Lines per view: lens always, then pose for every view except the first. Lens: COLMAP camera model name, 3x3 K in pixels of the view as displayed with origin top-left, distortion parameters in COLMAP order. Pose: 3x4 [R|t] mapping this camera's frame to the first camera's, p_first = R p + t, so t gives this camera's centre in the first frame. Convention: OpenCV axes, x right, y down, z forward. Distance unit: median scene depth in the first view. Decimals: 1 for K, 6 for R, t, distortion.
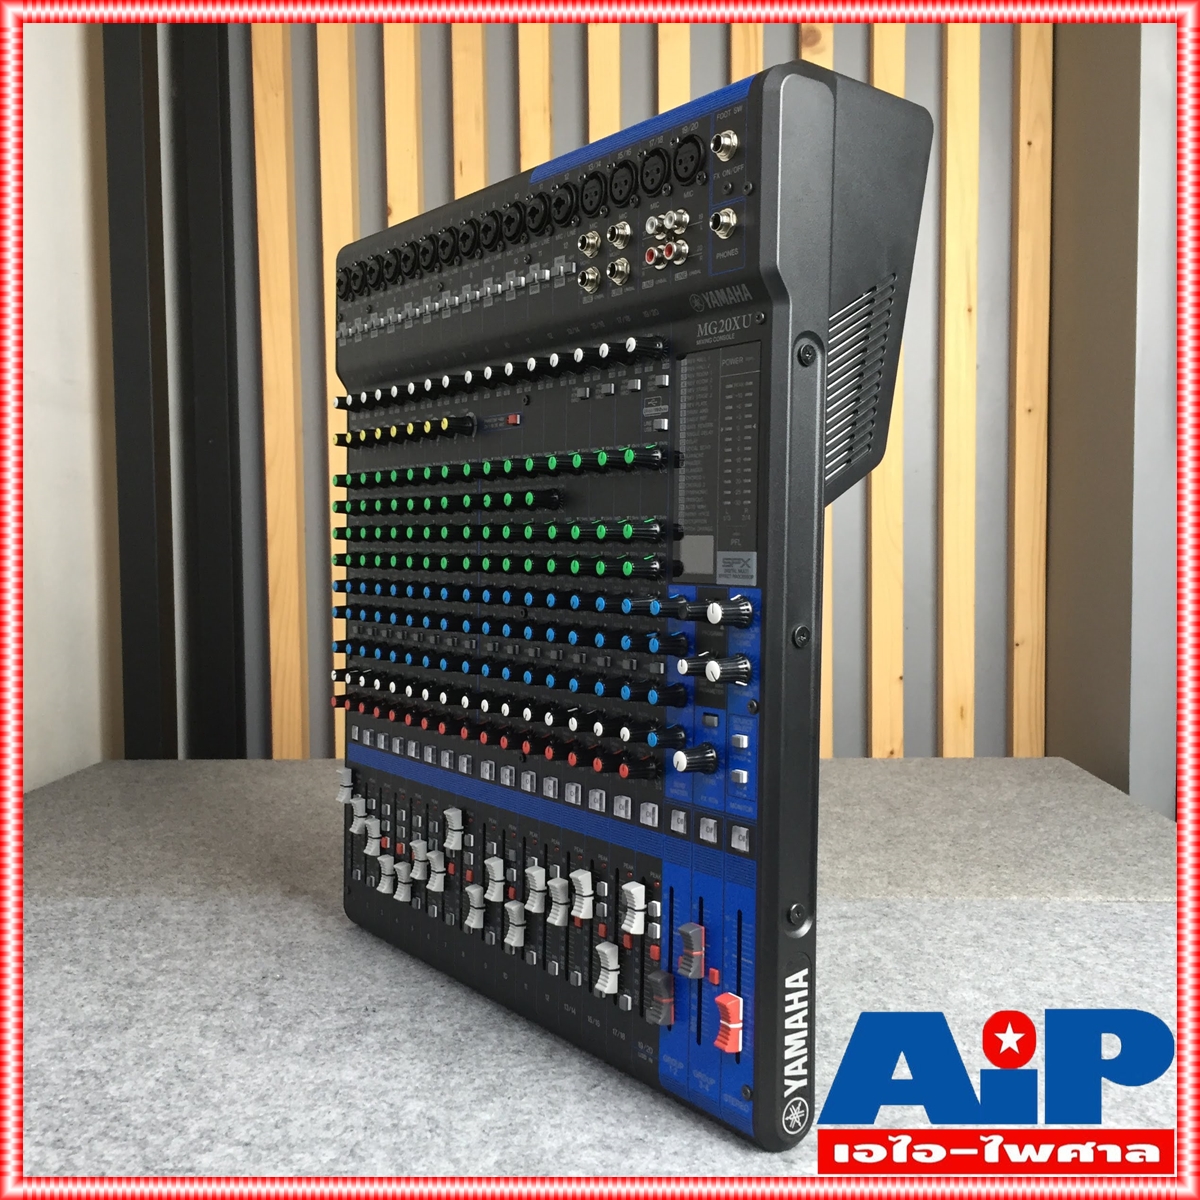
lens RADIAL K [[1323.3, 0, 600.0], [0, 1323.3, 600.0], [0, 0, 1]] dist [0.068571, -0.085575]
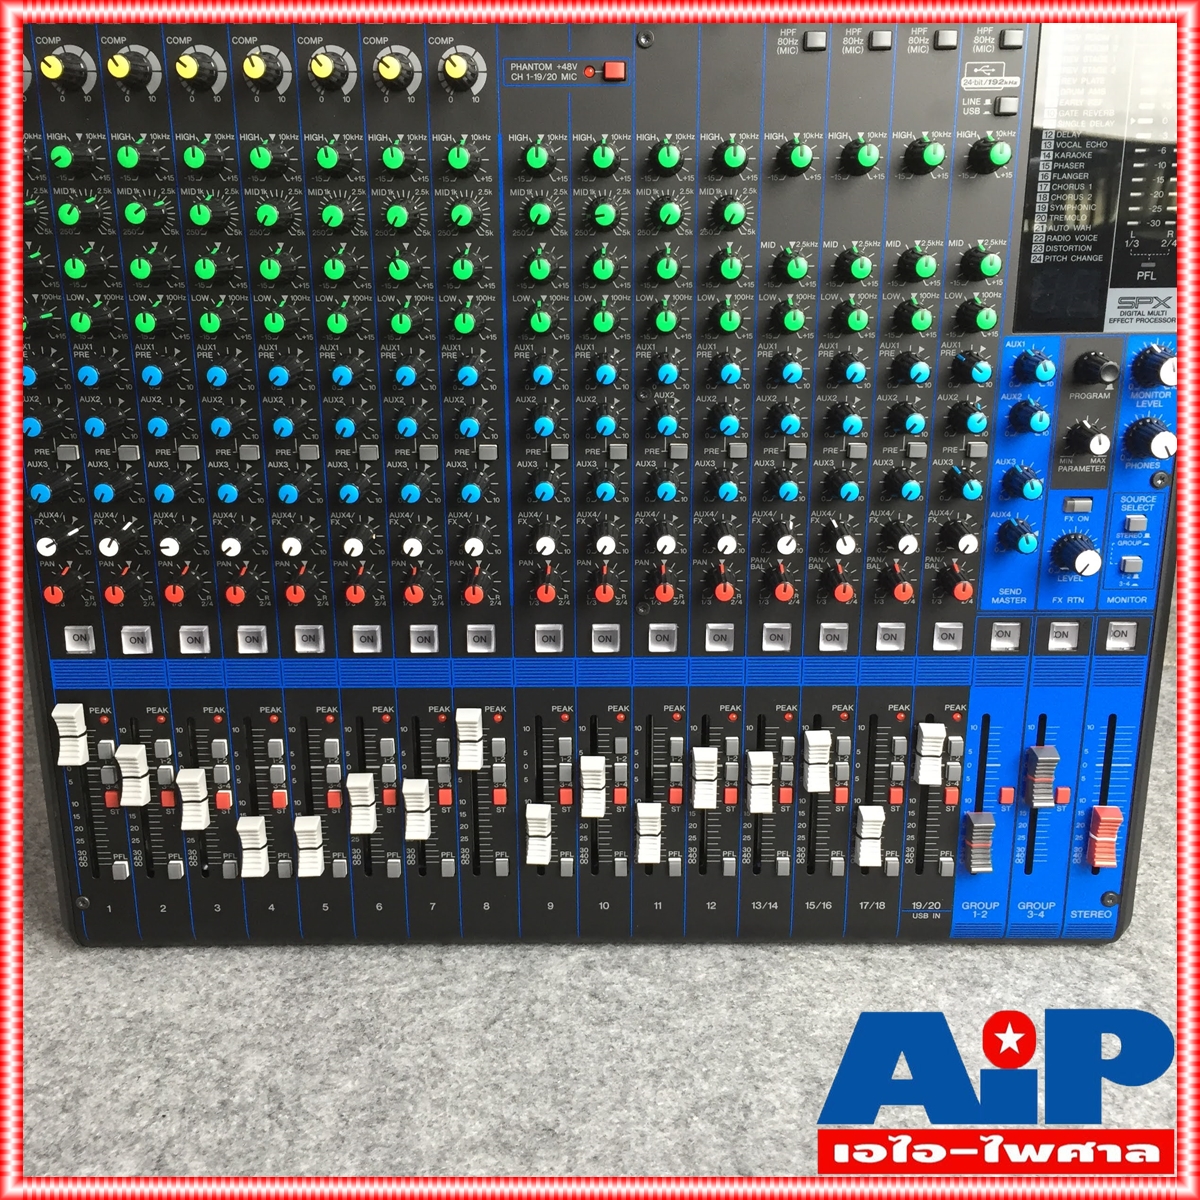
lens RADIAL K [[1323.3, 0, 600.0], [0, 1323.3, 600.0], [0, 0, 1]] dist [0.068571, -0.085575]
pose [[0.584205, -0.249556, 0.772286, -0.693920], [0.042469, 0.959649, 0.277974, -0.087115], [-0.810494, -0.129596, 0.571230, 0.734705]]
